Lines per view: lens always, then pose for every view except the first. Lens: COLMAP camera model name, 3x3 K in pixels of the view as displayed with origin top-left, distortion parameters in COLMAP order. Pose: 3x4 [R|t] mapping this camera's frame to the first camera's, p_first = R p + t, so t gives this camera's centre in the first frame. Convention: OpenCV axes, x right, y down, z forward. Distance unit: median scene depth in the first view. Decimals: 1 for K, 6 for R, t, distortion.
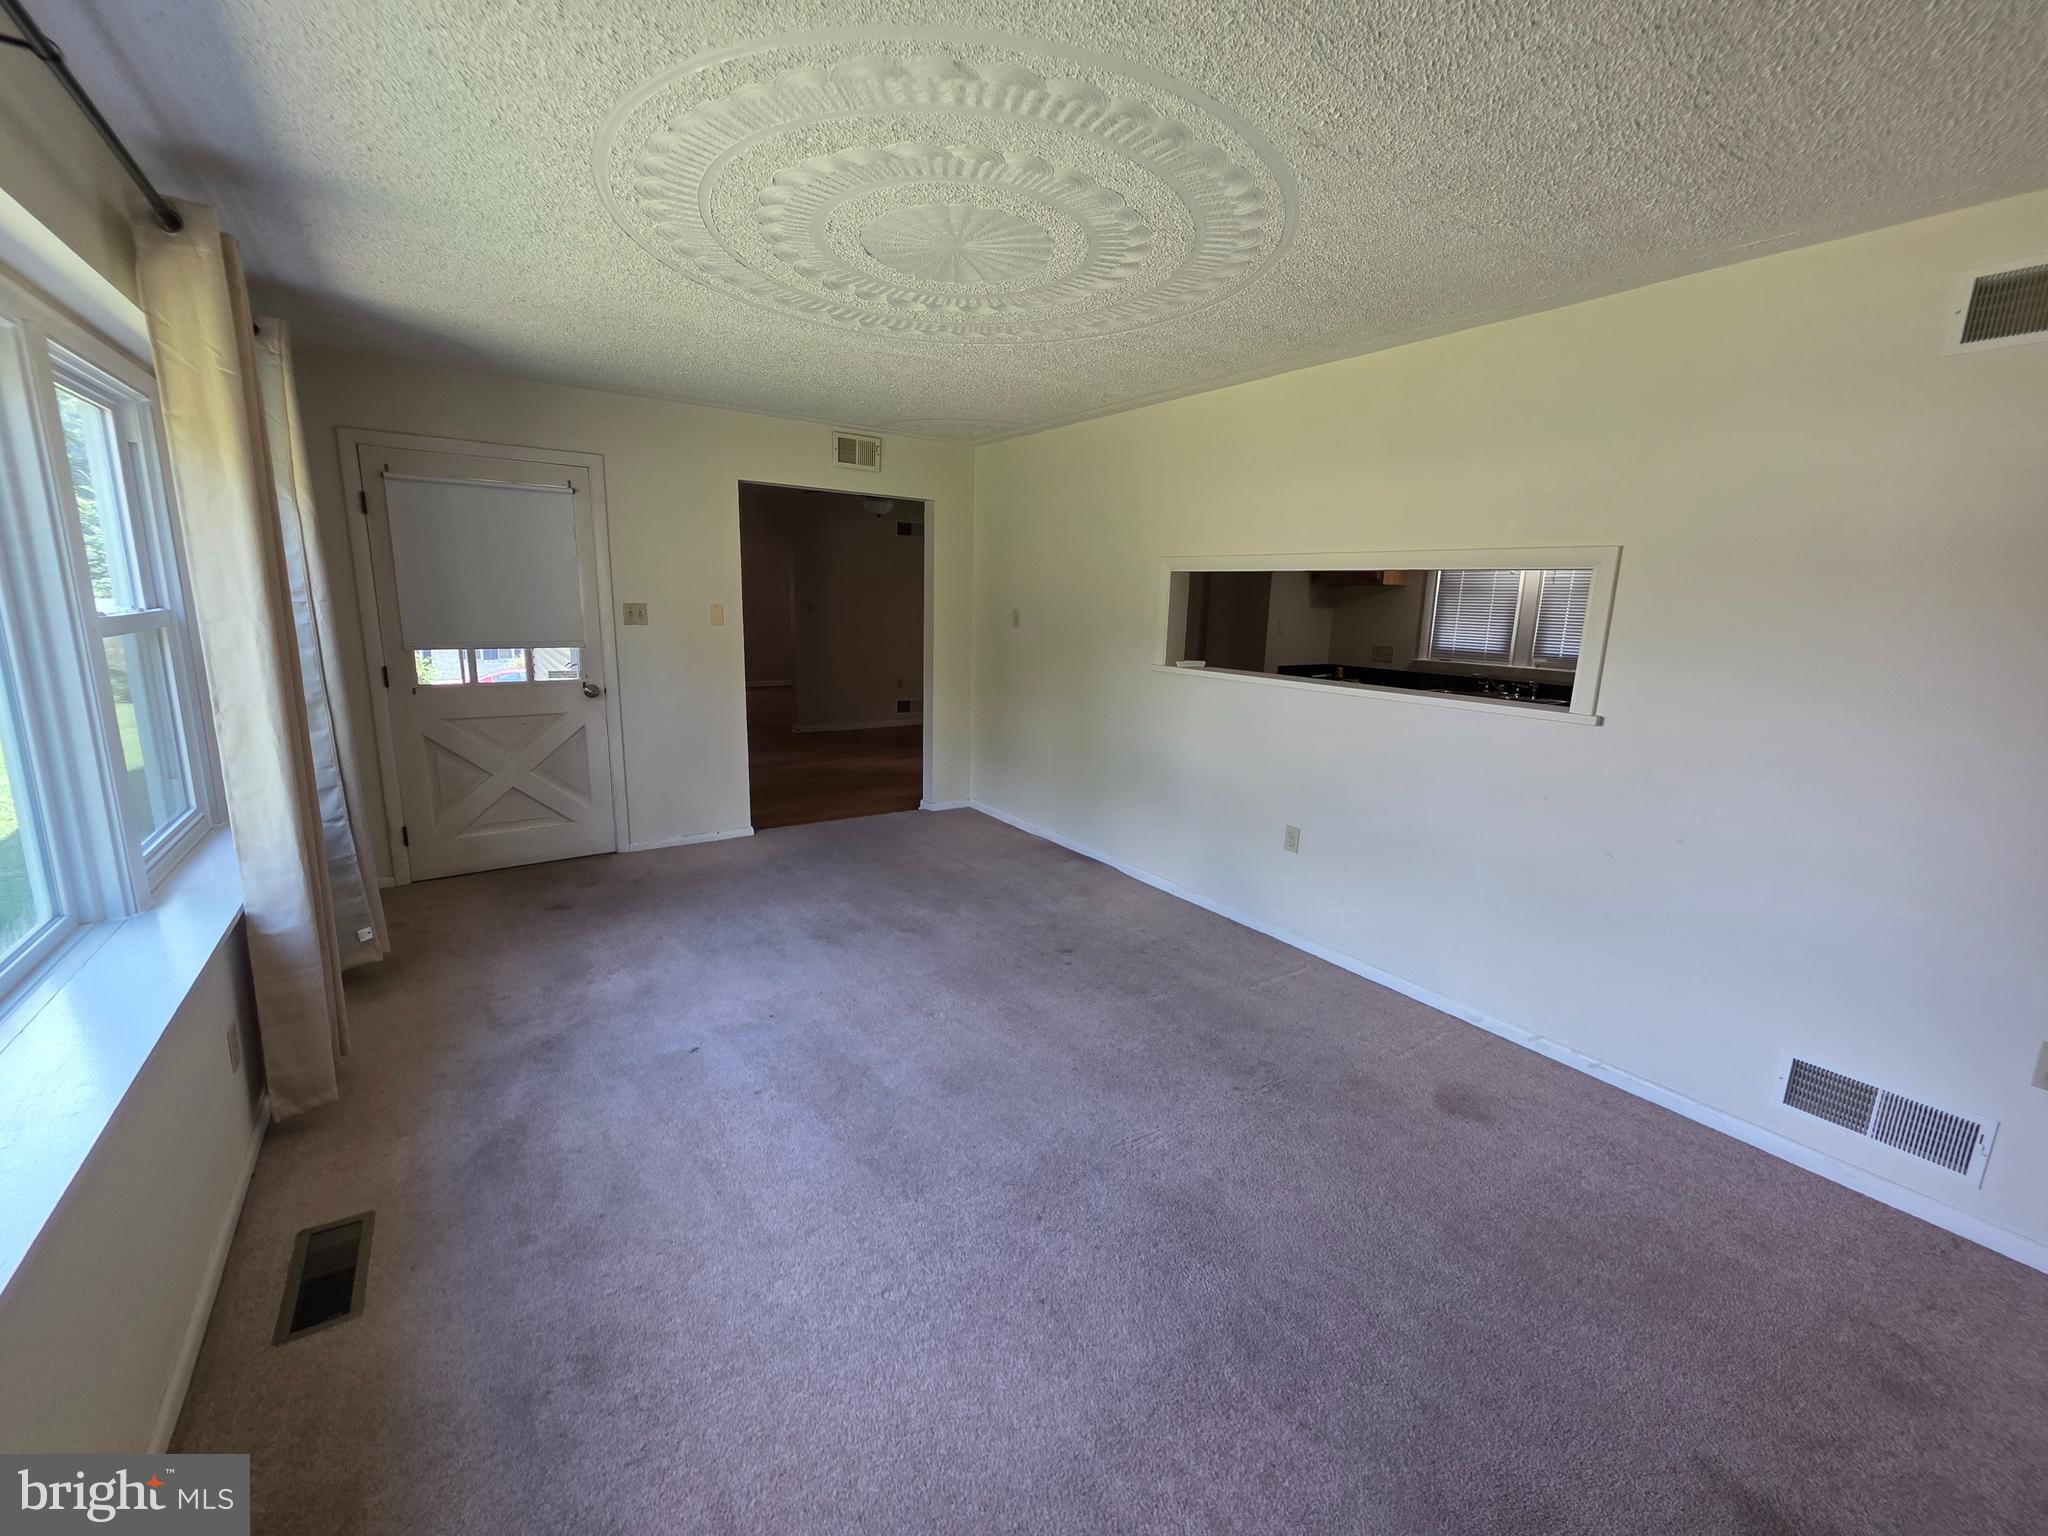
lens RADIAL K [[830.1, 0, 1024.0], [0, 830.1, 768.0], [0, 0, 1]] dist [0.002771, 0.000378]
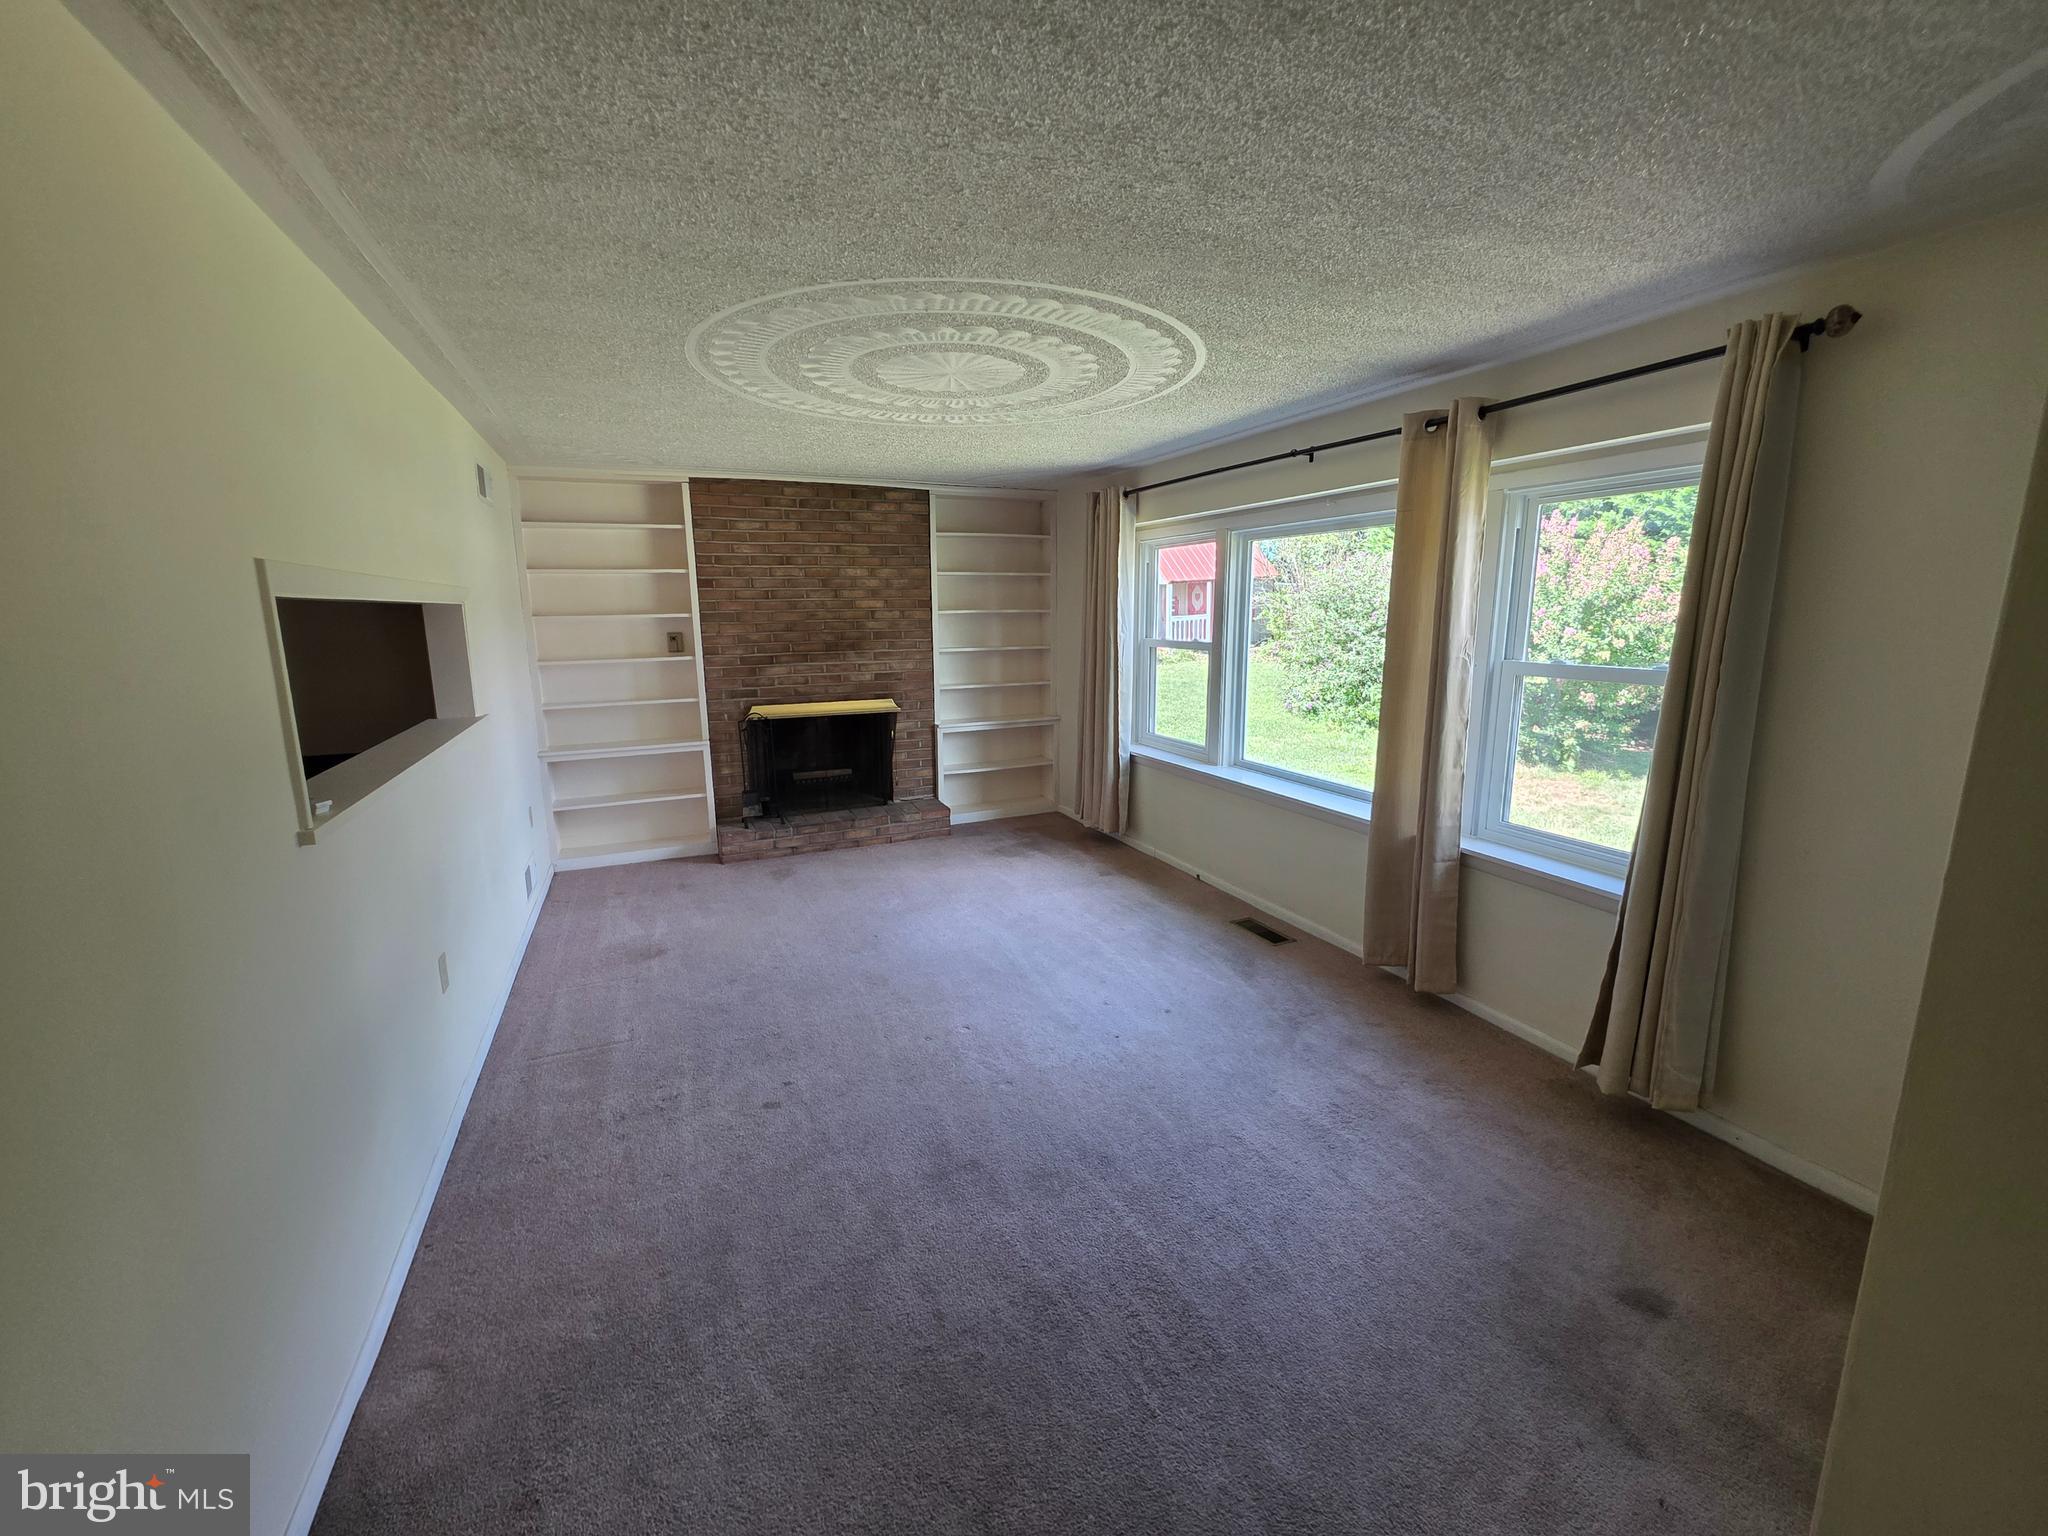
lens RADIAL K [[819.5, 0, 1016.0], [0, 819.5, 758.1], [0, 0, 1]] dist [0.002634, -0.000631]
pose [[-0.980355, -0.057426, 0.188694, -0.274637], [0.019437, 0.923893, 0.382158, -0.336964], [-0.196279, 0.378318, -0.904627, 1.432226]]
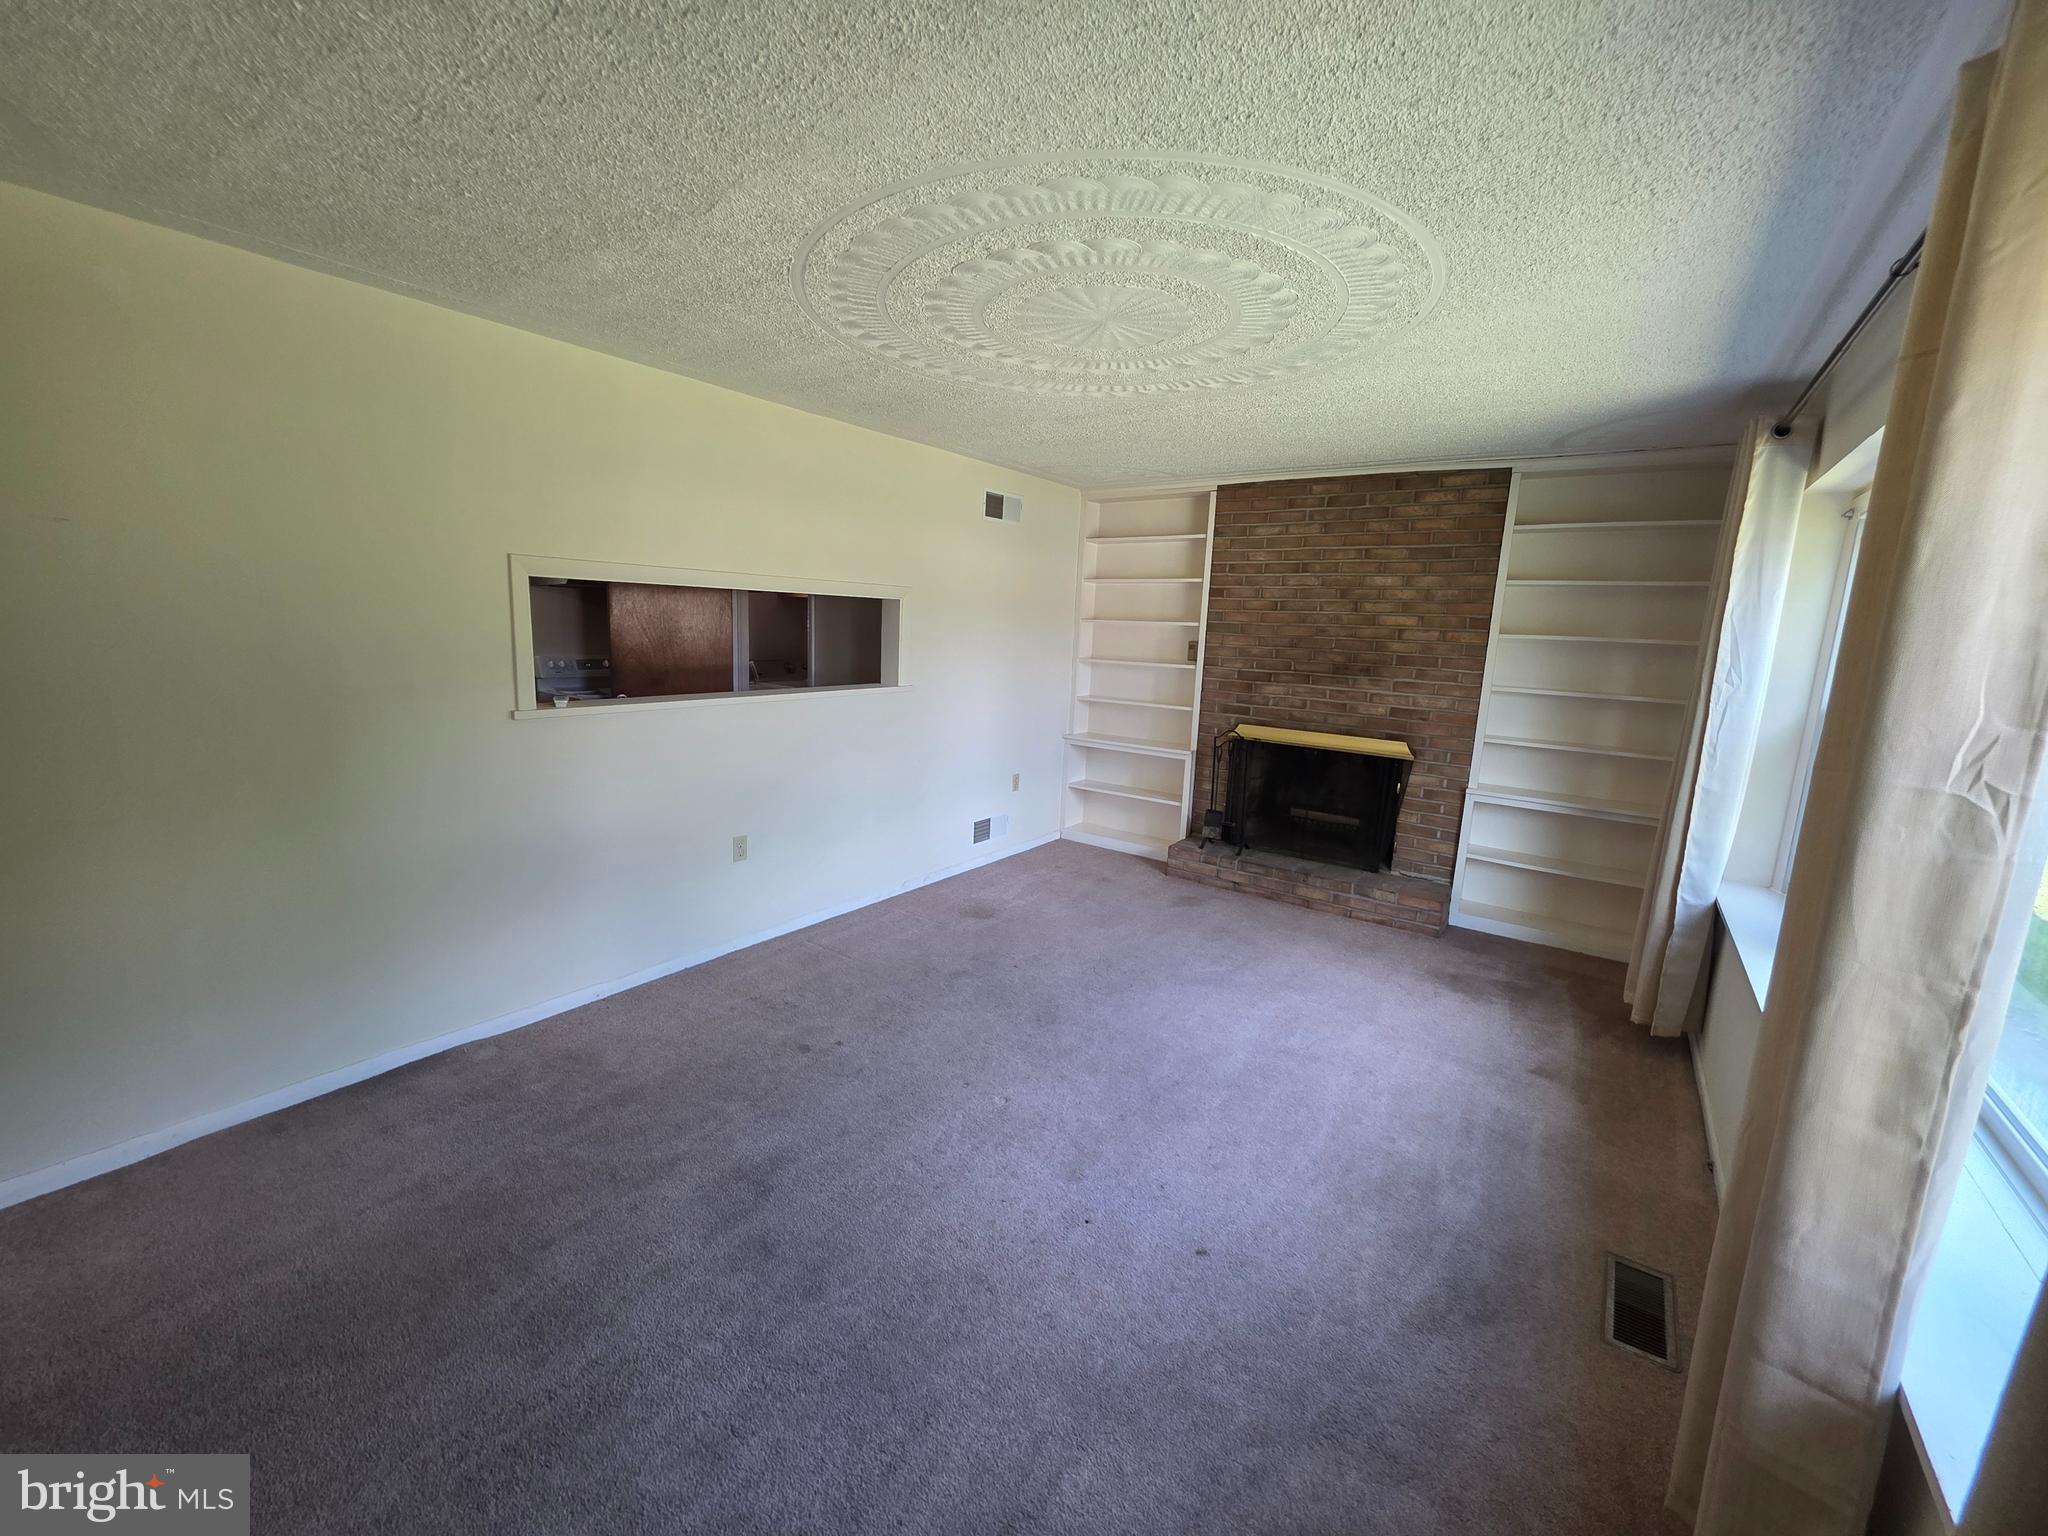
lens RADIAL K [[819.5, 0, 1016.0], [0, 819.5, 758.1], [0, 0, 1]] dist [0.002634, -0.000631]
pose [[-0.327124, -0.202274, 0.923079, -0.679973], [0.144484, 0.954631, 0.260391, -0.228506], [-0.933871, 0.218551, -0.283057, 0.915984]]
